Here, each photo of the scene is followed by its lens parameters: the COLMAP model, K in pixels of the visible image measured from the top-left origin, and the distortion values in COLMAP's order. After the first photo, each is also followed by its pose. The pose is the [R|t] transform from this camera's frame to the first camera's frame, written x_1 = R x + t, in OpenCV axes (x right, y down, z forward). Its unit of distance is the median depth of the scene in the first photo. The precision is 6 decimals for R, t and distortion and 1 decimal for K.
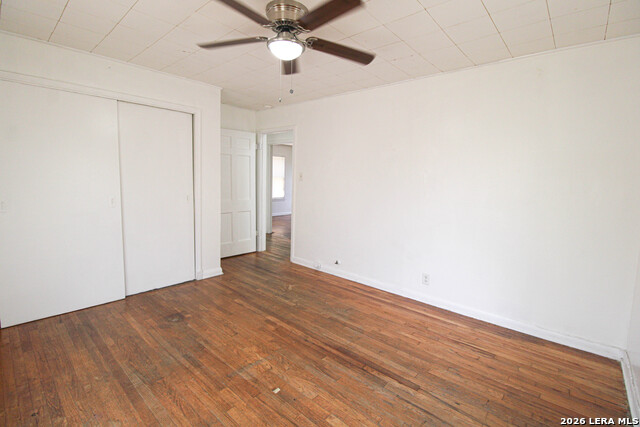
lens RADIAL K [[296.5, 0, 323.4], [0, 296.5, 208.4], [0, 0, 1]] dist [-0.002585, -0.012920]
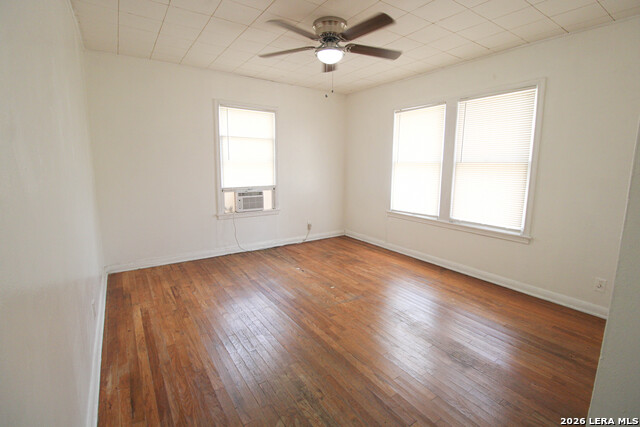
lens RADIAL K [[296.5, 0, 323.4], [0, 296.5, 208.4], [0, 0, 1]] dist [-0.002585, -0.012920]
pose [[-0.968598, -0.073485, 0.237525, -0.338146], [-0.010171, 0.966237, 0.257454, -0.178758], [-0.248425, 0.246954, -0.936642, 1.769822]]
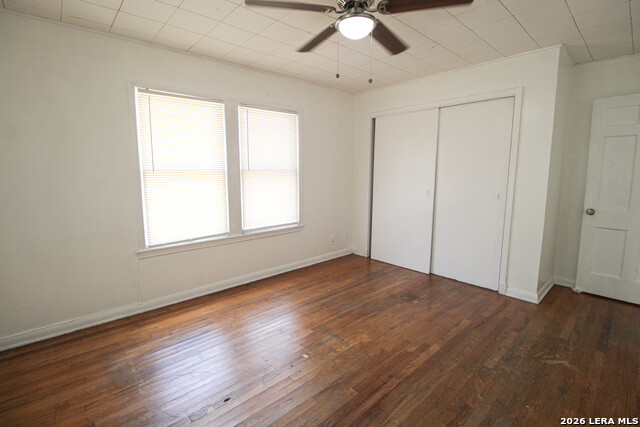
lens RADIAL K [[296.5, 0, 323.4], [0, 296.5, 208.4], [0, 0, 1]] dist [-0.002585, -0.012920]
pose [[-0.113907, 0.101456, -0.988298, 0.649161], [-0.106750, 0.987763, 0.113704, -0.060862], [0.987740, 0.118452, -0.101683, 0.797521]]
